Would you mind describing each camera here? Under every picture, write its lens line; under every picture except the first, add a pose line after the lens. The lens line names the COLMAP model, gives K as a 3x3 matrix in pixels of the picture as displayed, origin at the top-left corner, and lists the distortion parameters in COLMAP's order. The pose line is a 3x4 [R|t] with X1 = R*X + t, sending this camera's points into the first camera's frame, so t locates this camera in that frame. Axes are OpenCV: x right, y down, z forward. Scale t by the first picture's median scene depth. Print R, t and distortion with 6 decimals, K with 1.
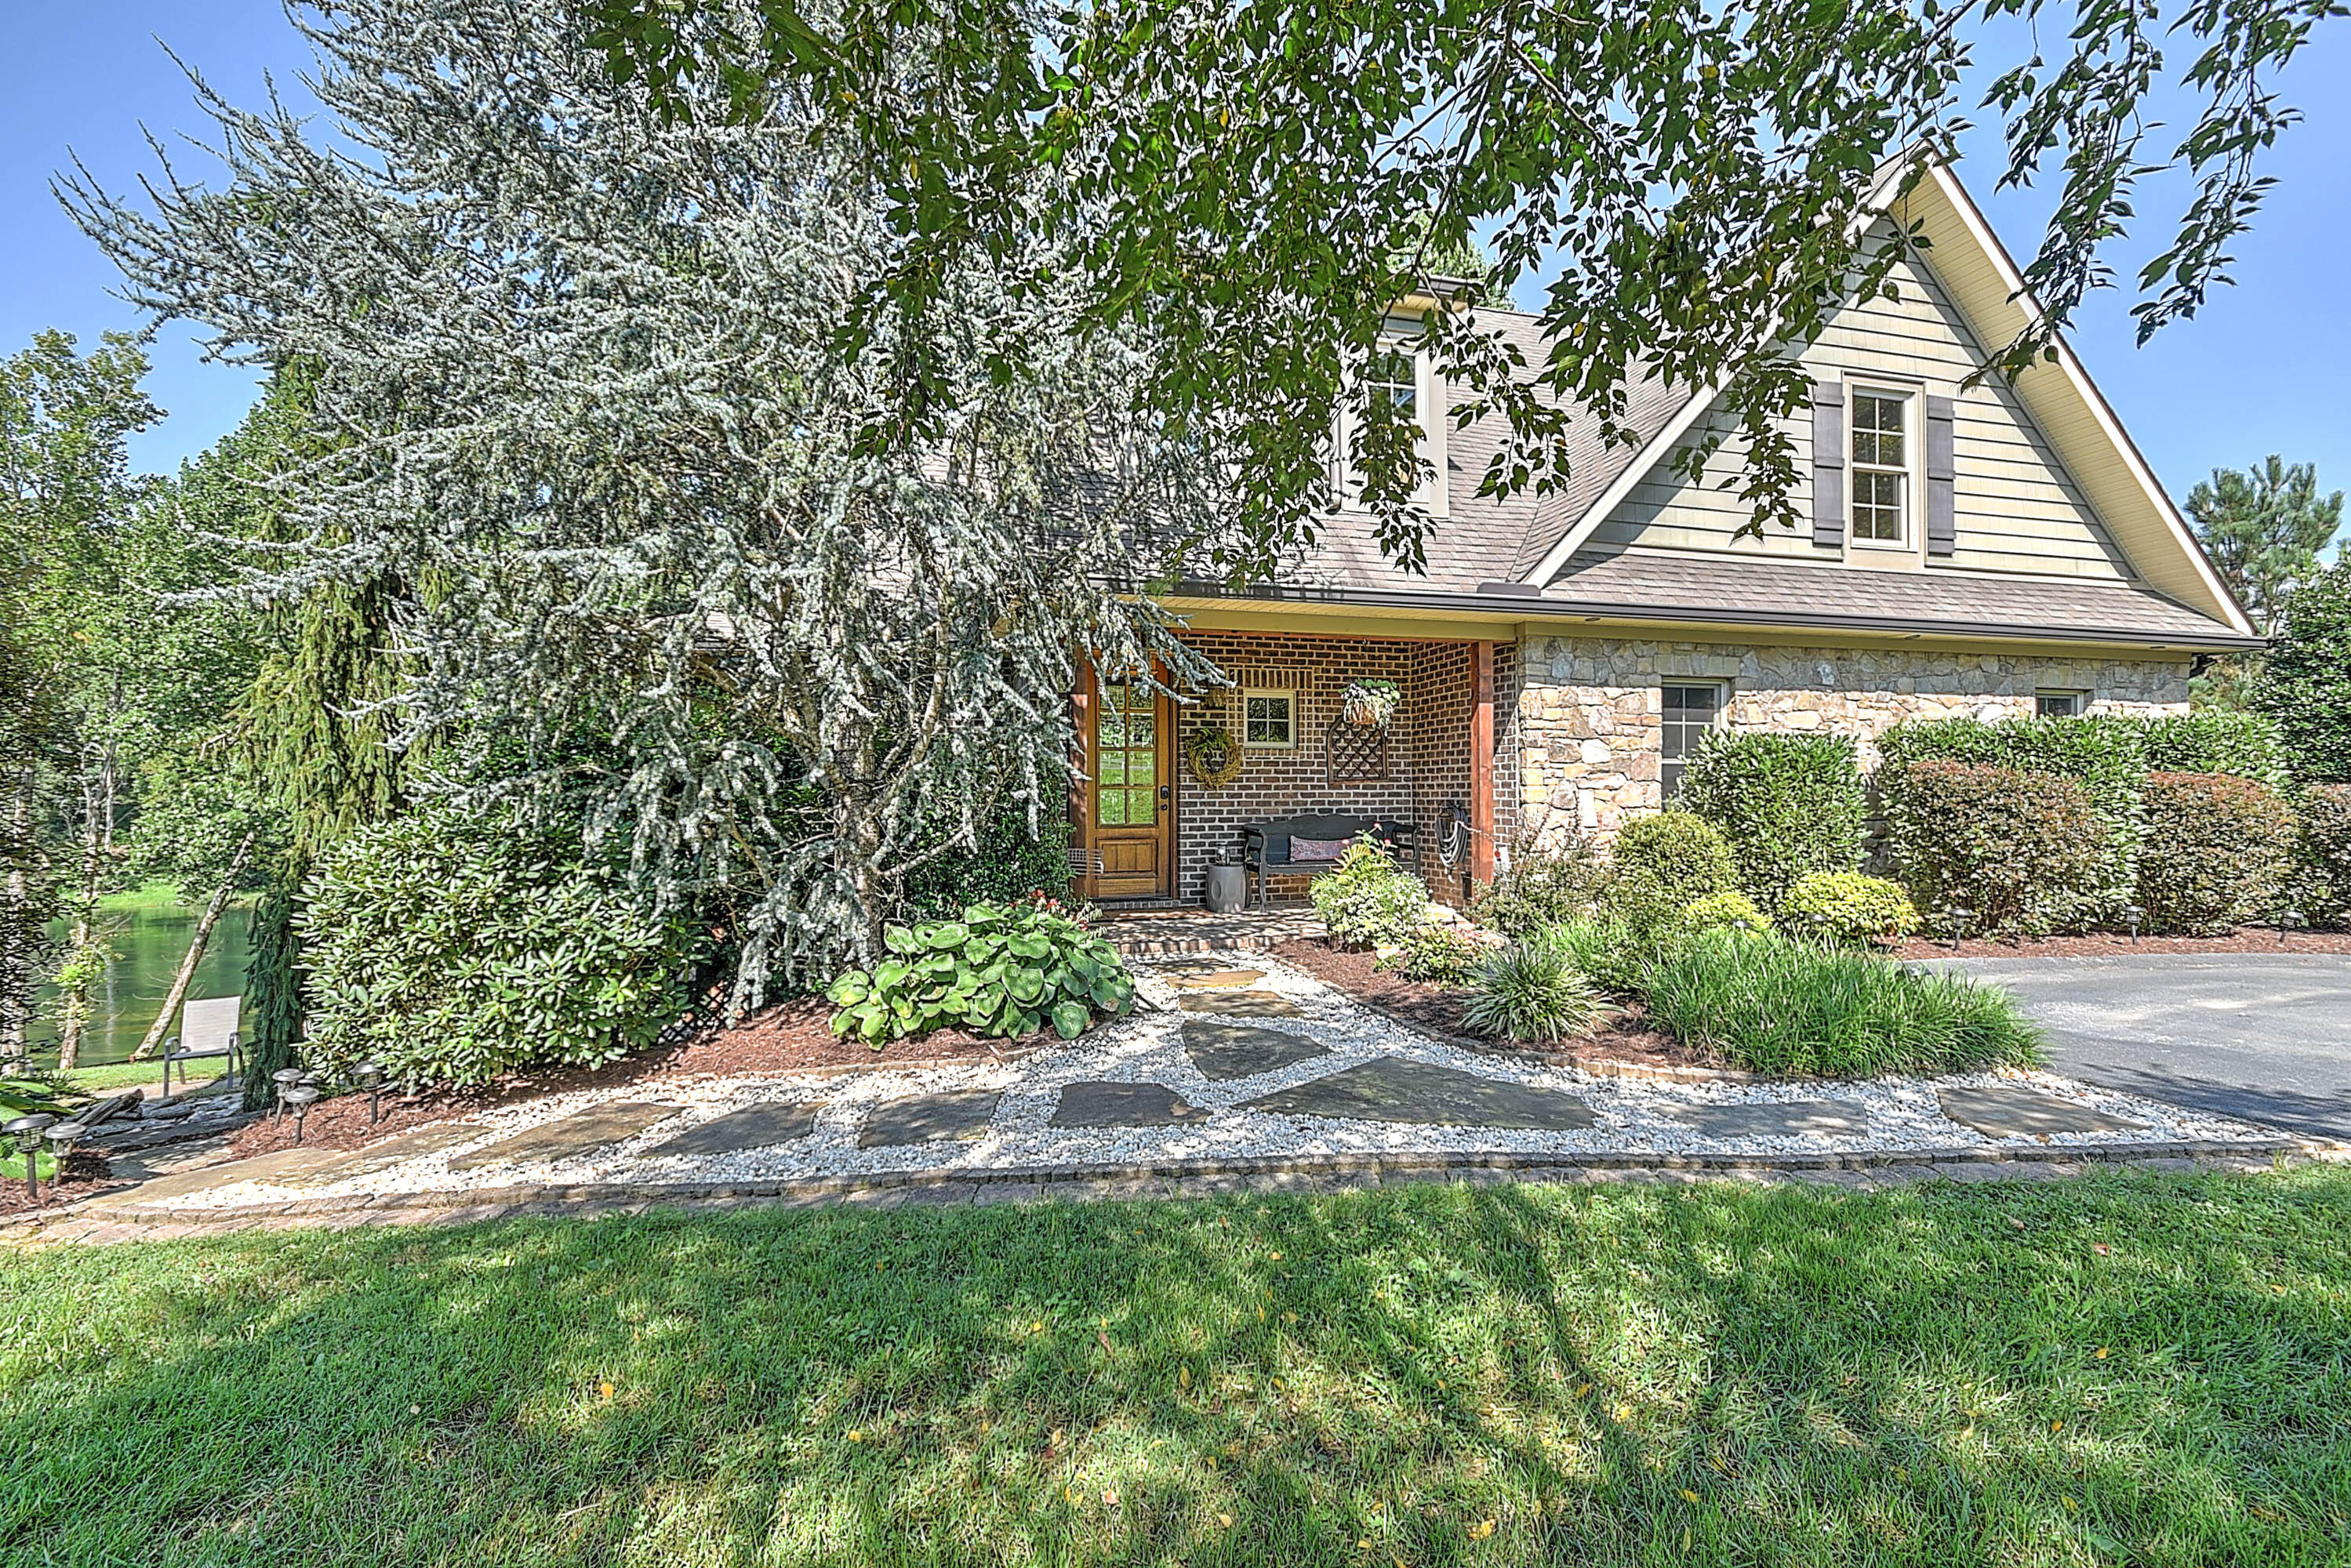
lens RADIAL K [[1028.0, 0, 1177.3], [0, 1028.0, 779.9], [0, 0, 1]] dist [-0.001978, 0.000588]
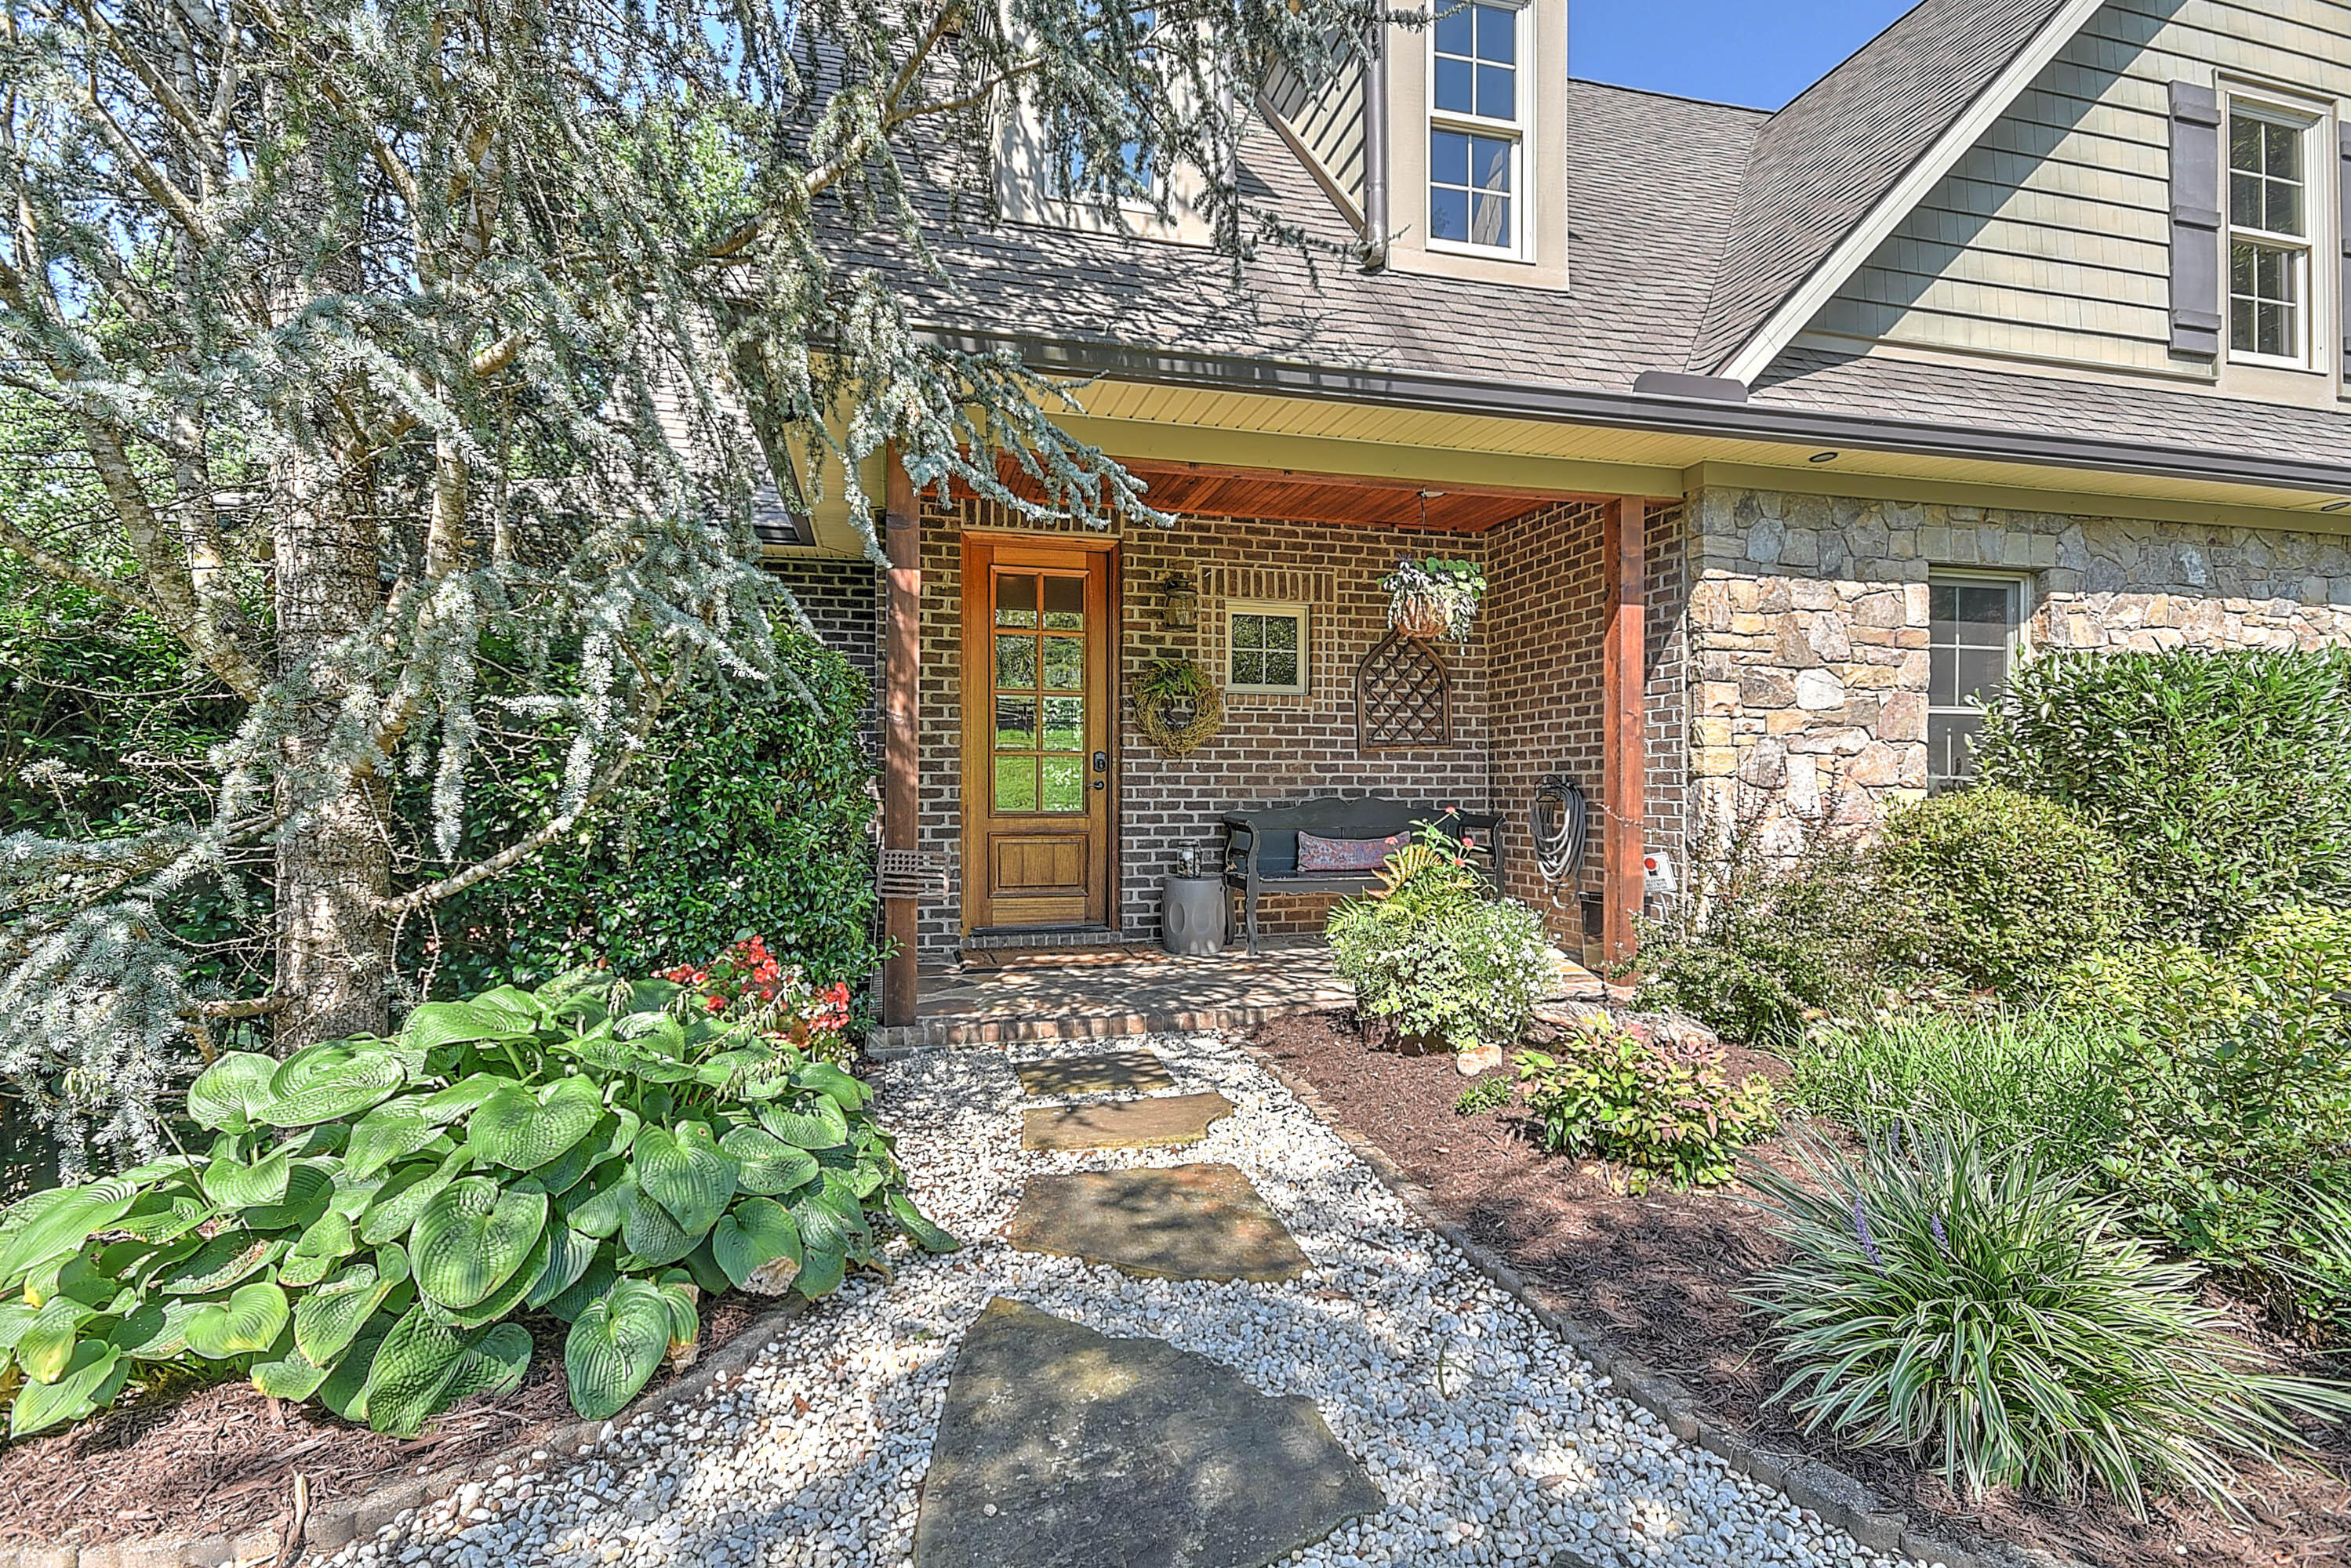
lens RADIAL K [[1108.3, 0, 1166.9], [0, 1108.3, 784.0], [0, 0, 1]] dist [0.005025, -0.003101]
pose [[0.999746, 0.004909, -0.022000, 0.050542], [-0.004726, 0.999954, 0.008372, 0.022622], [0.022040, -0.008266, 0.999723, 0.363248]]
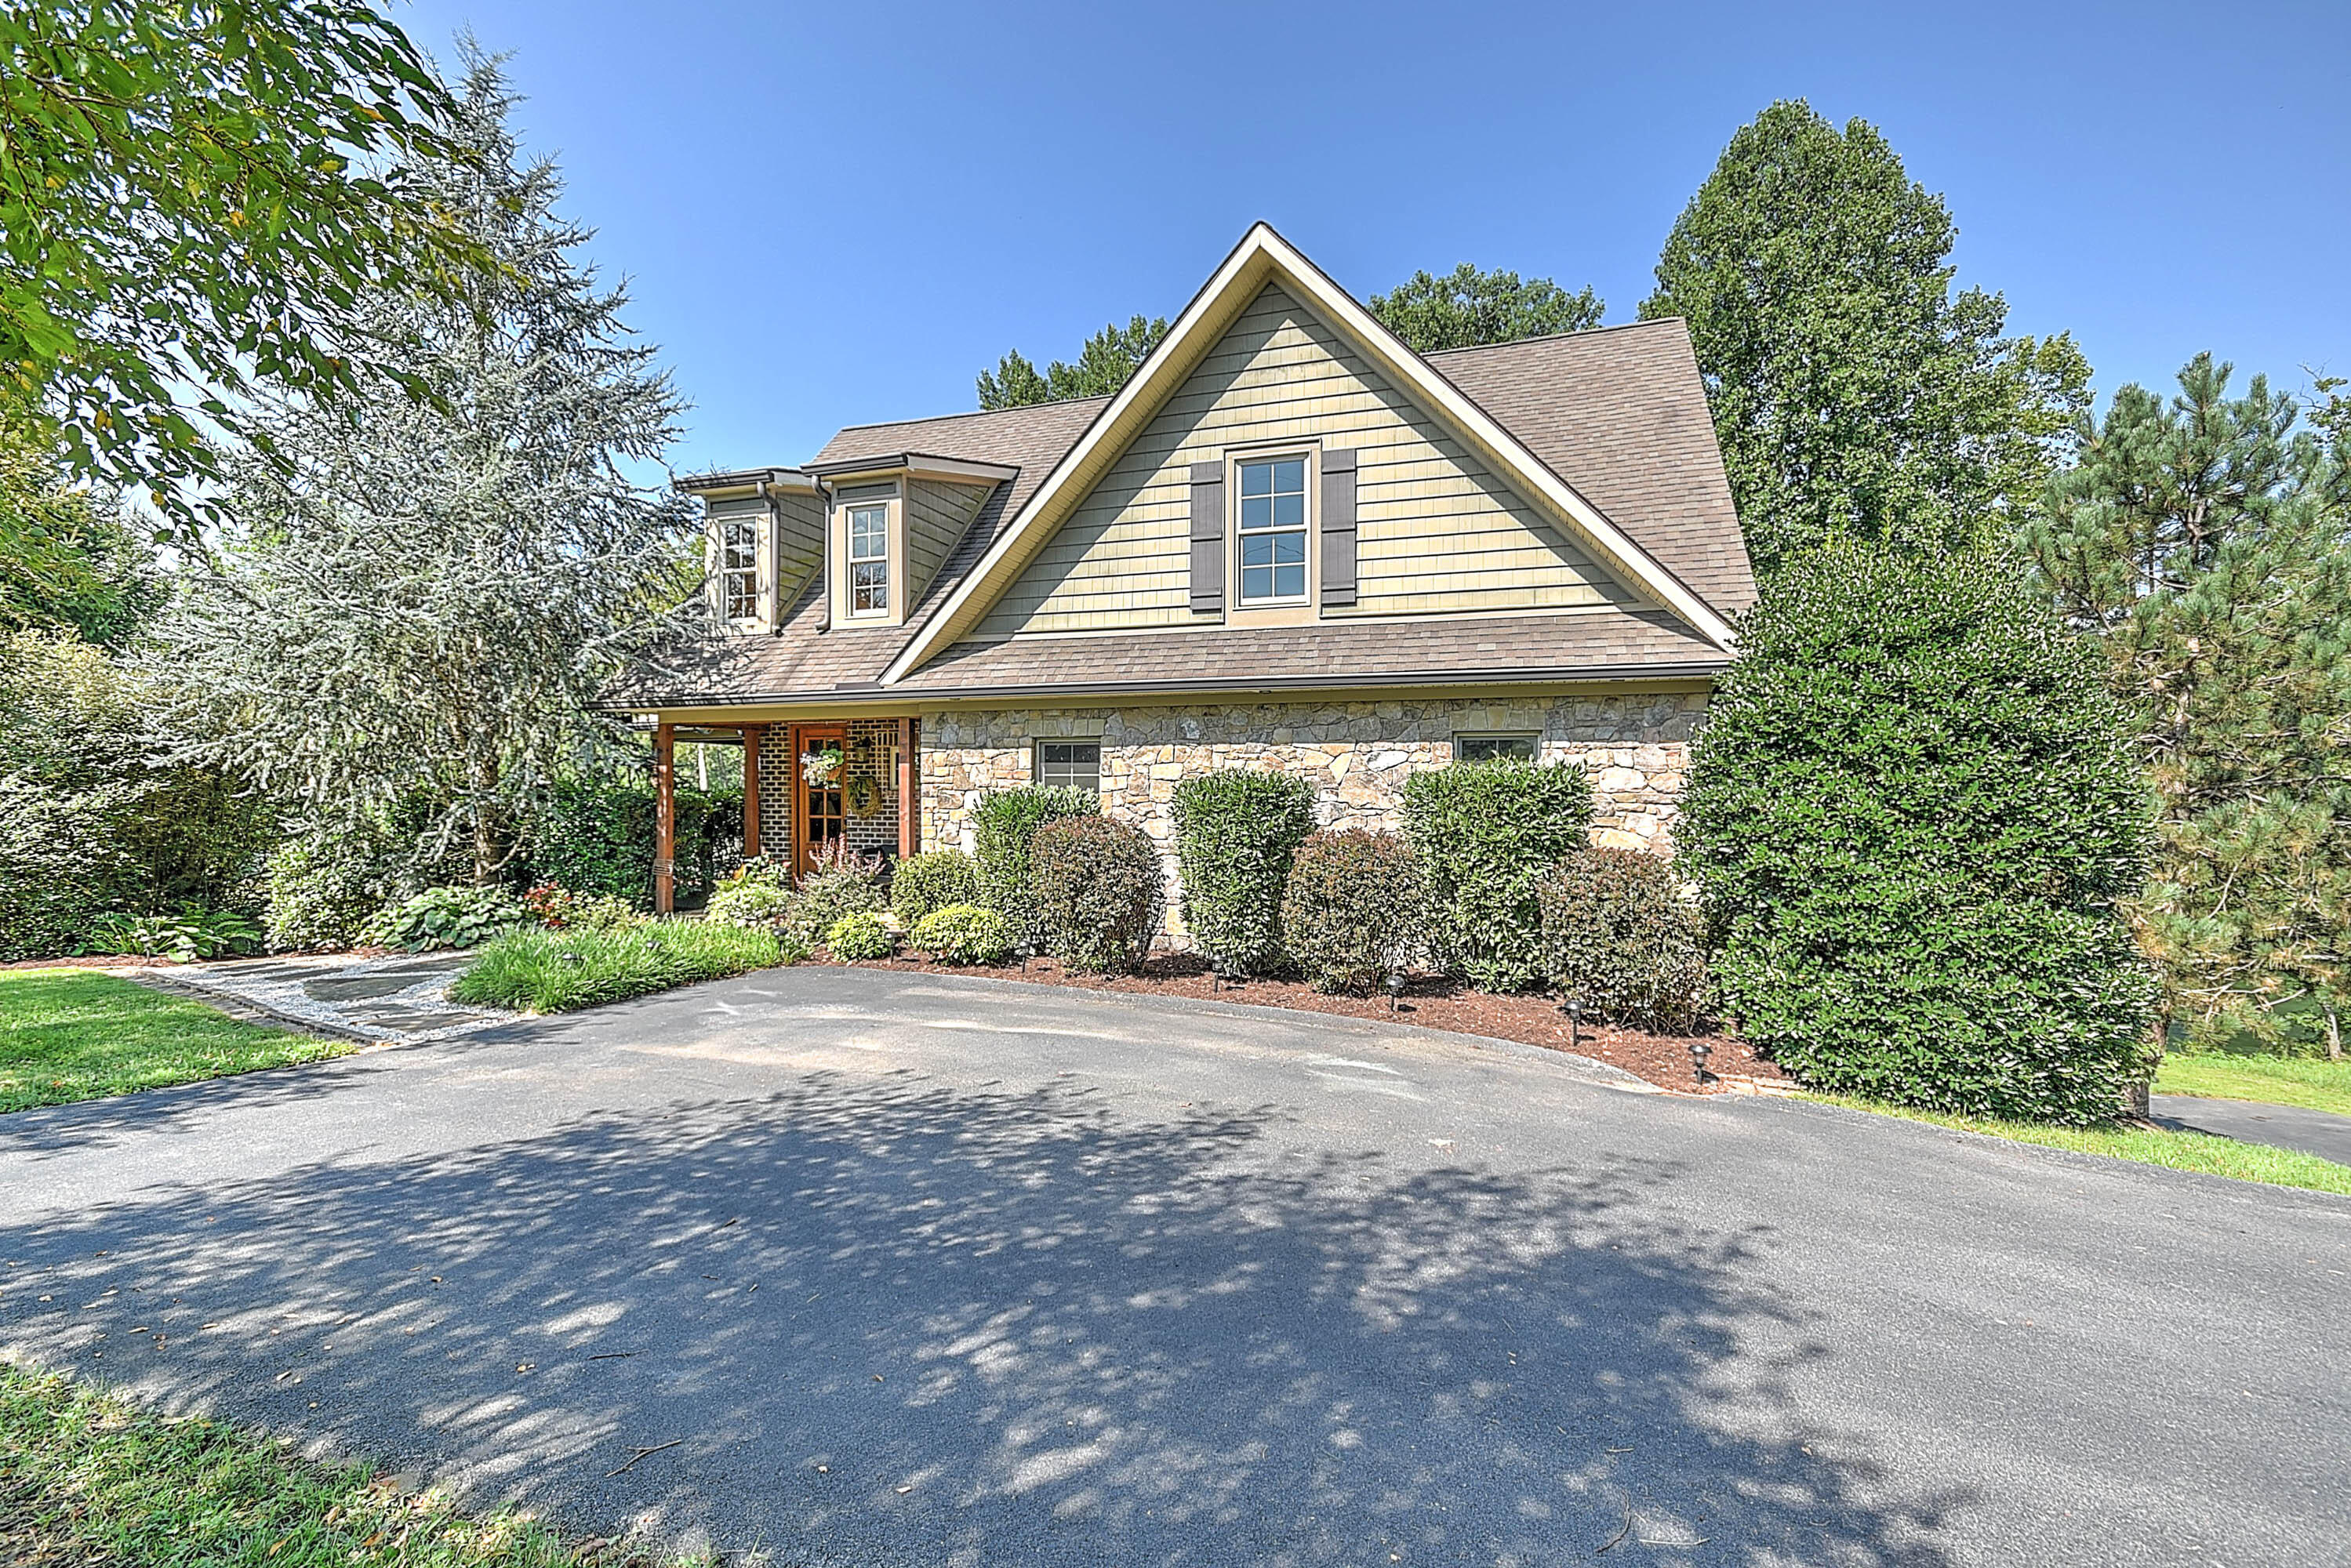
lens RADIAL K [[1028.0, 0, 1176.8], [0, 1028.0, 787.2], [0, 0, 1]] dist [-0.001978, 0.000588]
pose [[0.836234, 0.001527, -0.548370, 1.321881], [-0.001564, 0.999999, 0.000398, -0.044695], [0.548370, 0.000525, 0.836236, 0.072132]]
